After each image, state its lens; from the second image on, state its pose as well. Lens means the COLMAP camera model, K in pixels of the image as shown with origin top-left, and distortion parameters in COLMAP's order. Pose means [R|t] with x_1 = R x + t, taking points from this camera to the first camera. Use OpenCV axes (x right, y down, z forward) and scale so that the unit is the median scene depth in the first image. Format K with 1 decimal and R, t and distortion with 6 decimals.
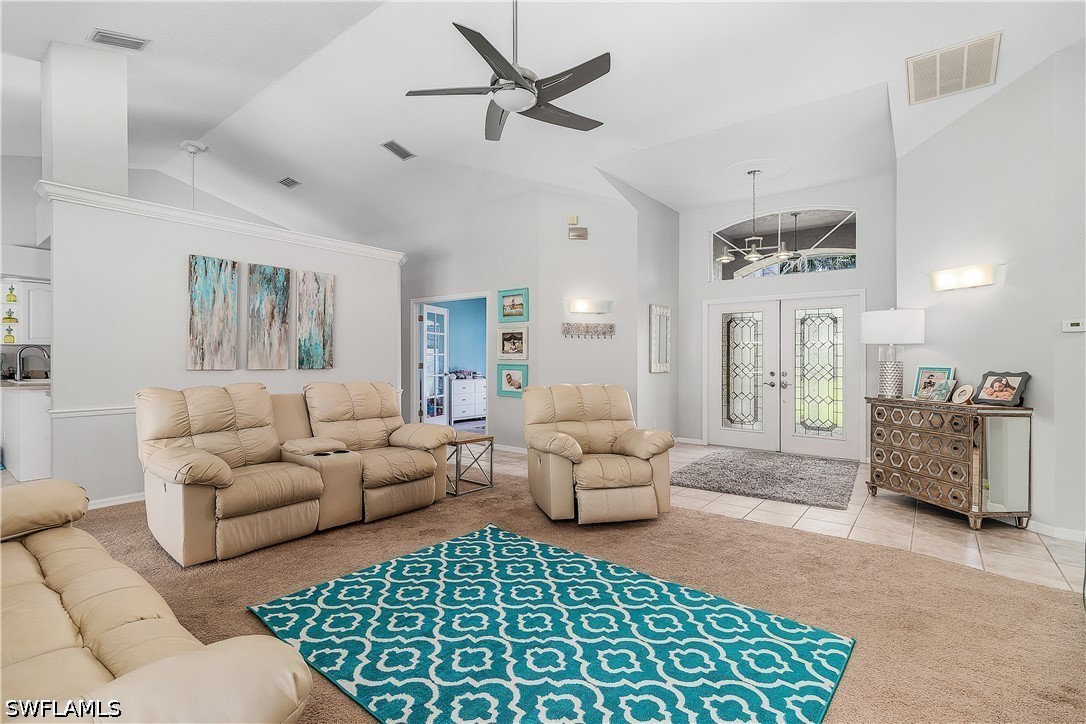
lens RADIAL K [[504.5, 0, 536.3], [0, 504.5, 362.3], [0, 0, 1]] dist [0.001117, 0.000284]
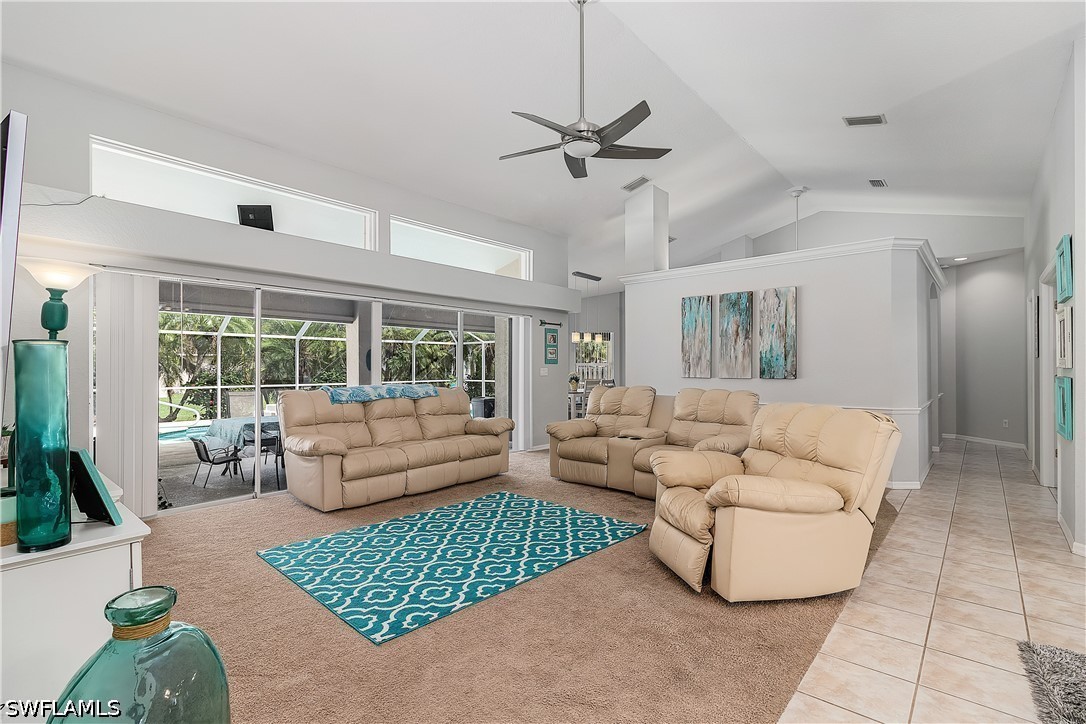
lens RADIAL K [[516.8, 0, 543.0], [0, 516.8, 362.0], [0, 0, 1]] dist [0.023997, 0.000099]
pose [[-0.053484, -0.018453, -0.998398, 0.736754], [-0.004816, 0.999822, -0.018221, 0.000234], [0.998557, 0.003834, -0.053563, 0.610855]]
